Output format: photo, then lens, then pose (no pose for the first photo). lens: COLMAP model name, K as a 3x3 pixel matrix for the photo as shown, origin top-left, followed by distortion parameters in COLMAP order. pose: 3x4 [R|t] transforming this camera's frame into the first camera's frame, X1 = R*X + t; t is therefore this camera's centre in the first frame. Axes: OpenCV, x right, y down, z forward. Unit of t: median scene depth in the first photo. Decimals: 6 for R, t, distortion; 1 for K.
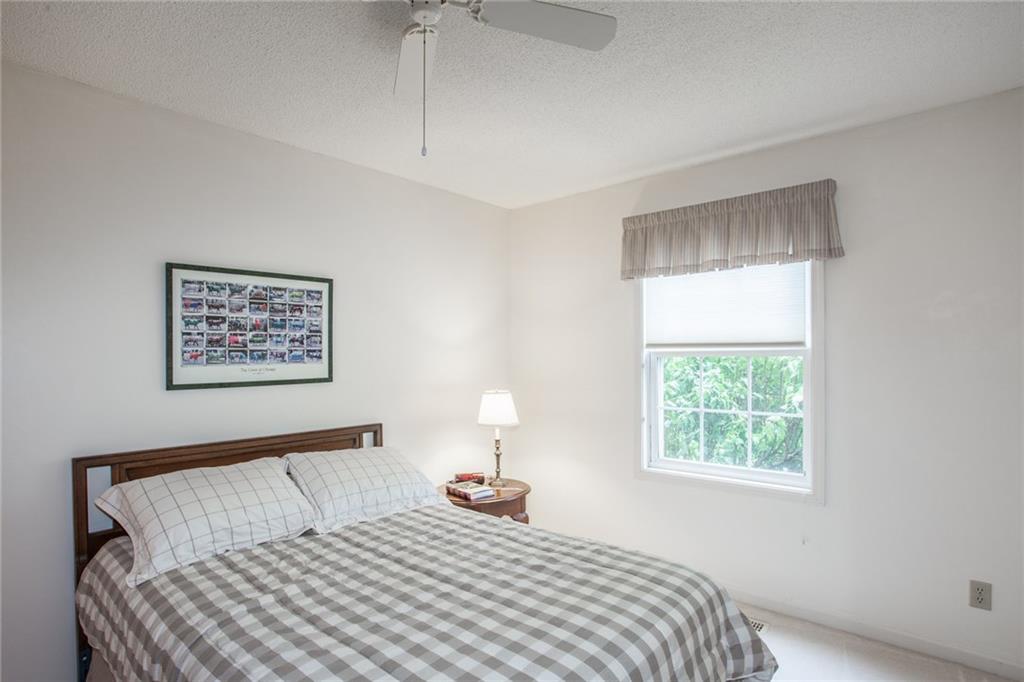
lens RADIAL K [[476.1, 0, 503.6], [0, 476.1, 360.4], [0, 0, 1]] dist [-0.040333, 0.000083]
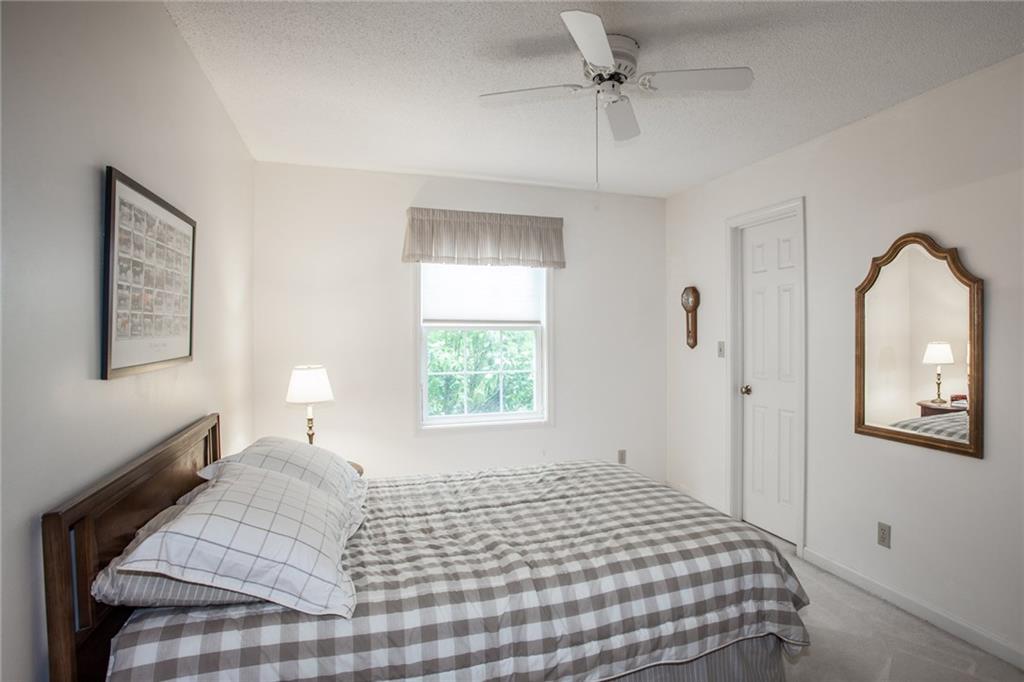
lens RADIAL K [[495.1, 0, 513.2], [0, 495.1, 337.1], [0, 0, 1]] dist [-0.047460, 0.009707]
pose [[0.573649, -0.003796, 0.819092, -0.726306], [0.002579, 0.999993, 0.002828, 0.007892], [-0.819097, 0.000490, 0.573655, 0.165469]]
